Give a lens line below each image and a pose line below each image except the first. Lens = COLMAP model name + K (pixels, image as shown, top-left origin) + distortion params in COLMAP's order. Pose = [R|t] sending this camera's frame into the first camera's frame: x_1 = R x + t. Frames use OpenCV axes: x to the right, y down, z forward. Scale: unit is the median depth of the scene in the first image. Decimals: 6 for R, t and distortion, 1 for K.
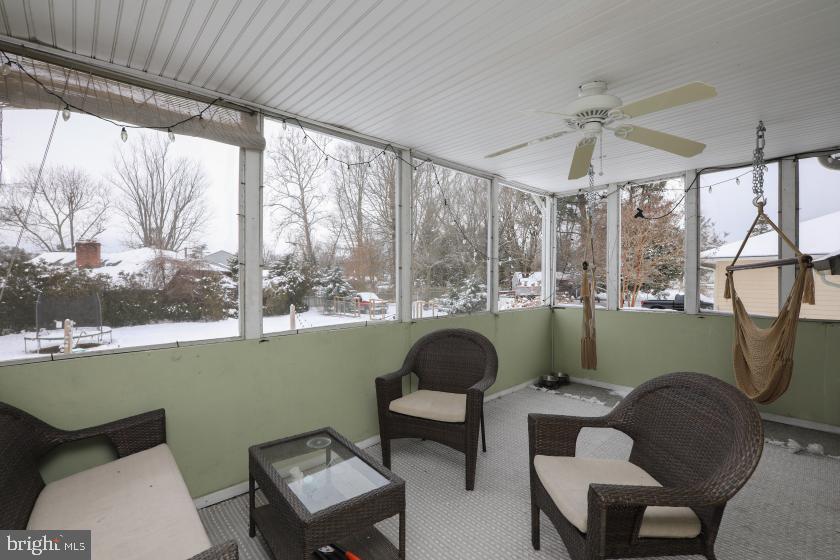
lens RADIAL K [[384.4, 0, 418.9], [0, 384.4, 277.0], [0, 0, 1]] dist [-0.012573, 0.001134]
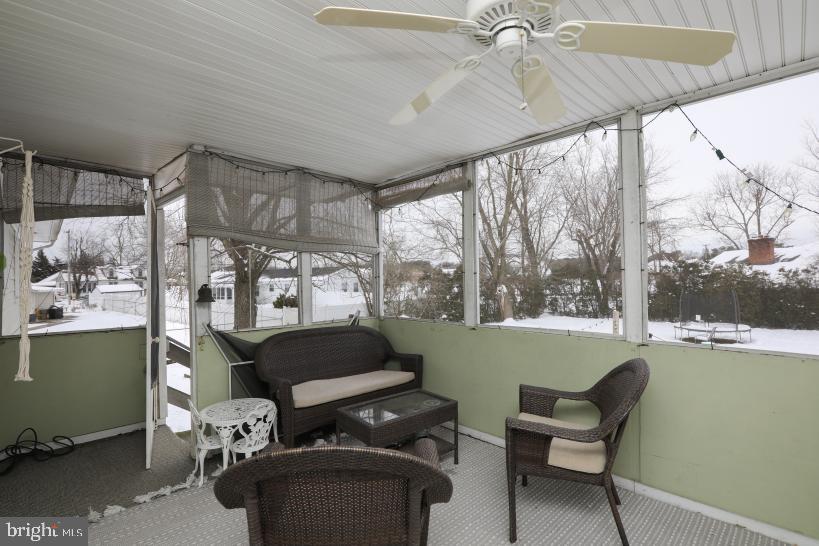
lens RADIAL K [[374.8, 0, 397.6], [0, 374.8, 276.7], [0, 0, 1]] dist [-0.012573, 0.001134]
pose [[0.017488, -0.004589, -0.999837, 0.088636], [0.014061, 0.999892, -0.004344, -0.002028], [0.999748, -0.013983, 0.017550, 0.070692]]
